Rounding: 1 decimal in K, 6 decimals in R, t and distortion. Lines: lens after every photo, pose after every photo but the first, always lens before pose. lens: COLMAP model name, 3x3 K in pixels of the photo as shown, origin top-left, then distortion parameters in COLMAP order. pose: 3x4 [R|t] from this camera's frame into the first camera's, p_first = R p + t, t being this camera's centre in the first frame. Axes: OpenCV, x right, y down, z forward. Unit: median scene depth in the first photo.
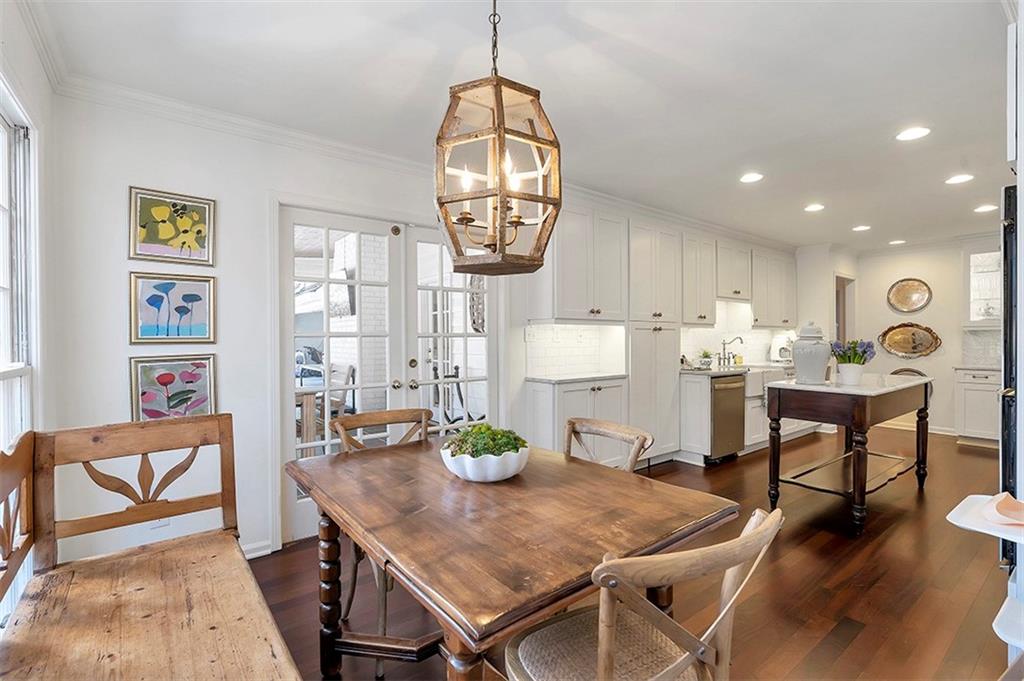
lens RADIAL K [[471.4, 0, 512.0], [0, 471.4, 340.5], [0, 0, 1]] dist [-0.002248, -0.000089]
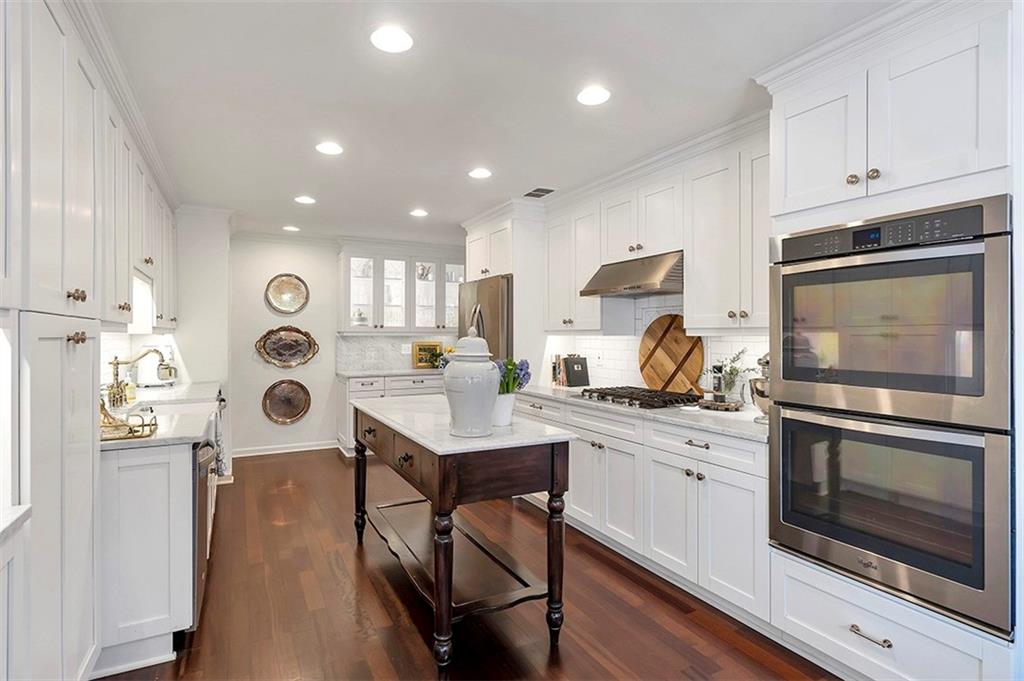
lens RADIAL K [[510.1, 0, 512.0], [0, 510.1, 340.5], [0, 0, 1]] dist [0.001669, 0.000261]
pose [[0.160529, -0.009097, 0.986989, 0.001937], [0.004839, 0.999953, 0.008429, -0.020431], [-0.987019, 0.003423, 0.160565, 0.542605]]
